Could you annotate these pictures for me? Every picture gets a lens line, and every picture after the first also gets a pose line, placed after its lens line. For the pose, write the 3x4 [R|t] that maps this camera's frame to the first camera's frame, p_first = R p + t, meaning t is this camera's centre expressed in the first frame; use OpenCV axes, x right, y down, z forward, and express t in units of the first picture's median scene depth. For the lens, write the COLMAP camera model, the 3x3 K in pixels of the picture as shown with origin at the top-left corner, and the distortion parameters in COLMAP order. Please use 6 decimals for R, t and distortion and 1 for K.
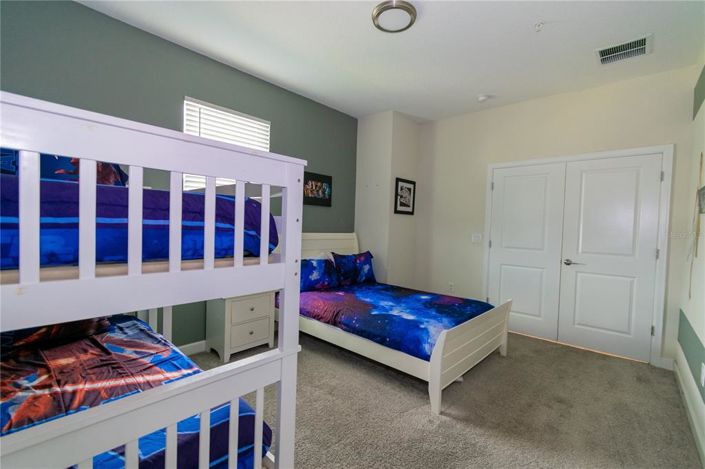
lens RADIAL K [[309.4, 0, 357.4], [0, 309.4, 236.0], [0, 0, 1]] dist [-0.001133, -0.000059]
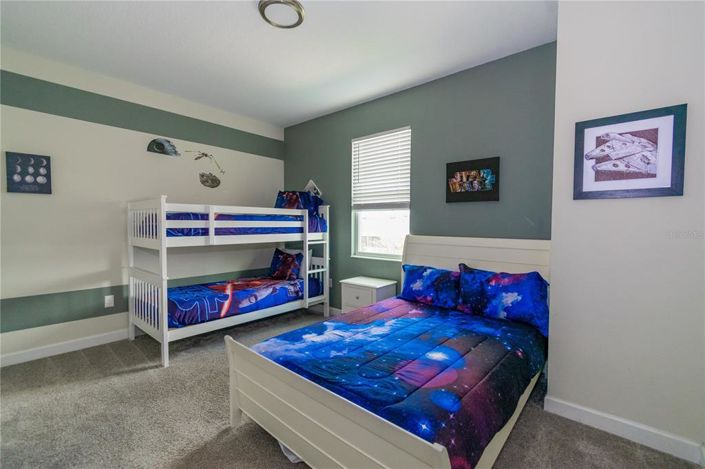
lens RADIAL K [[309.4, 0, 357.2], [0, 309.4, 233.3], [0, 0, 1]] dist [-0.001133, -0.000059]
pose [[0.029037, -0.006945, -0.999554, 0.626001], [-0.049779, 0.998725, -0.008386, -0.000330], [0.998338, 0.050000, 0.028654, 0.703312]]
